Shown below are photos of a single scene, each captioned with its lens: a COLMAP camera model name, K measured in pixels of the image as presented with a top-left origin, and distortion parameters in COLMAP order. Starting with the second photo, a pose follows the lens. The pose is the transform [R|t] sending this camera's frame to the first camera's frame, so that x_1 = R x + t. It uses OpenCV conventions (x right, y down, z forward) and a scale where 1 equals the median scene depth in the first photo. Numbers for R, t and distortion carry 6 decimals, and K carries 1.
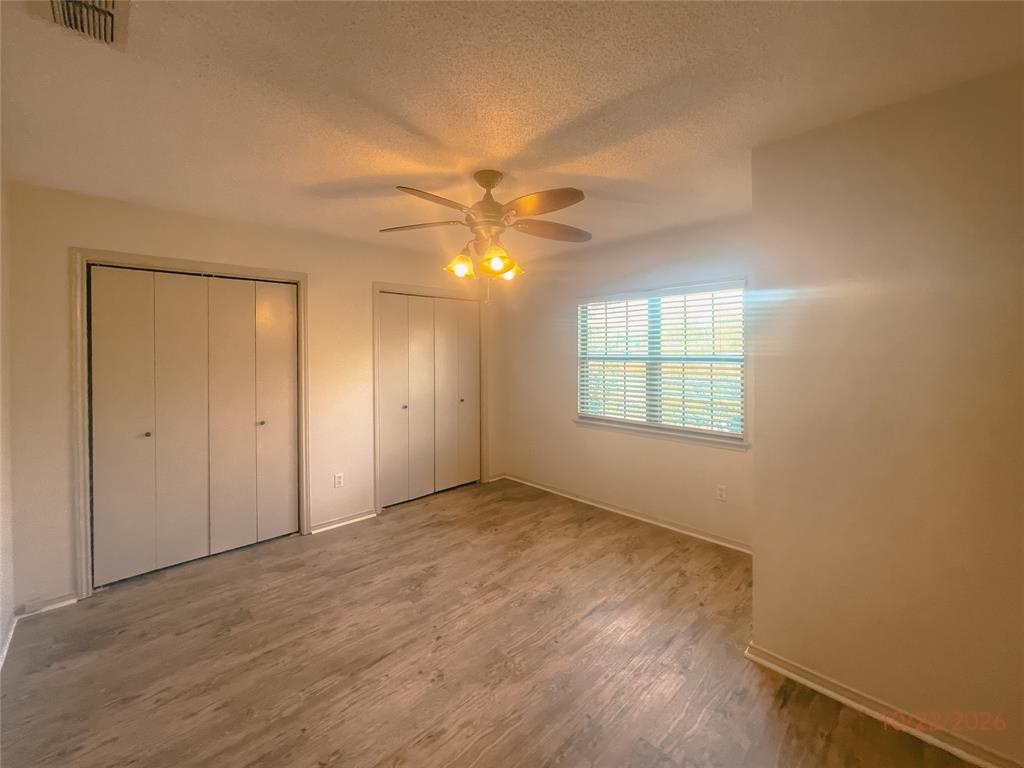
lens RADIAL K [[419.4, 0, 510.5], [0, 419.4, 347.6], [0, 0, 1]] dist [0.002220, 0.000388]
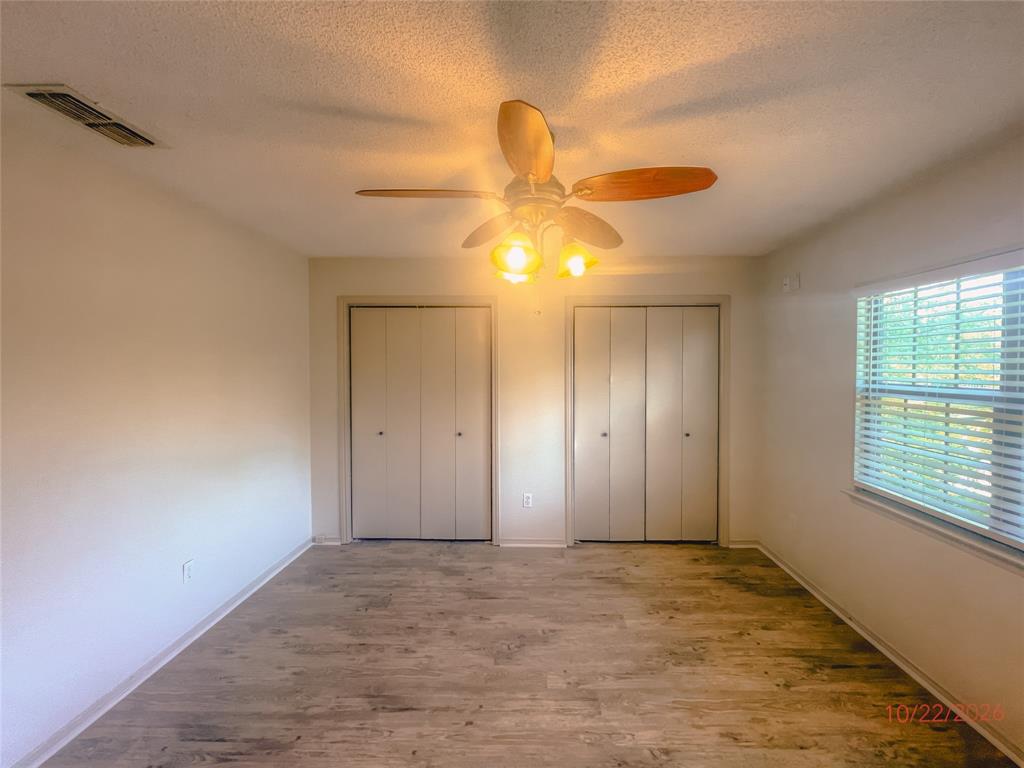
lens RADIAL K [[422.9, 0, 518.9], [0, 422.9, 374.6], [0, 0, 1]] dist [0.001597, 0.000309]
pose [[0.719408, 0.024718, -0.694147, 0.303560], [-0.003578, 0.999485, 0.031883, -0.016445], [0.694578, -0.020454, 0.719126, 0.313980]]
